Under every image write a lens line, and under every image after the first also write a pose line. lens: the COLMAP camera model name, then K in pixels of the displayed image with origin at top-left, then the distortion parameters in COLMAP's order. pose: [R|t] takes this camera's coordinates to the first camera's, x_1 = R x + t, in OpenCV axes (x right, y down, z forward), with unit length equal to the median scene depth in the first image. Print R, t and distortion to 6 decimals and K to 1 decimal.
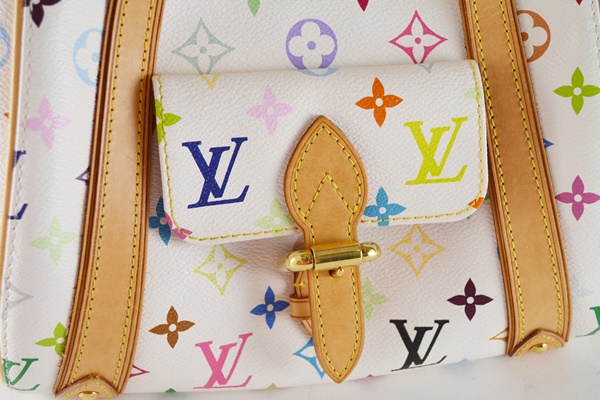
lens RADIAL K [[876.9, 0, 301.1], [0, 876.9, 200.2], [0, 0, 1]] dist [-0.009246, 0.000000]
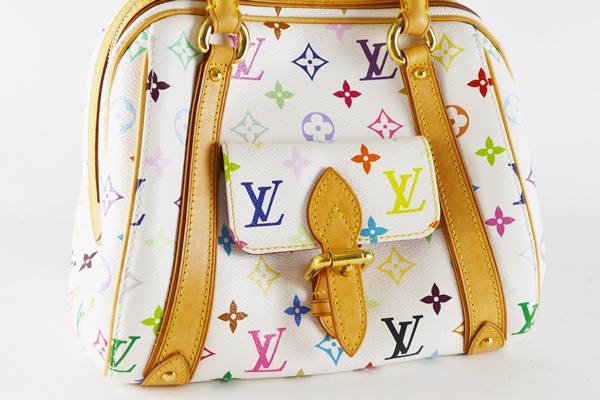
lens RADIAL K [[876.9, 0, 298.4], [0, 876.9, 199.8], [0, 0, 1]] dist [-0.009246, 0.000000]
pose [[0.993690, -0.029441, 0.108228, -0.191928], [0.062357, 0.947075, -0.314898, 0.422582], [-0.093229, 0.319660, 0.942935, -0.403209]]
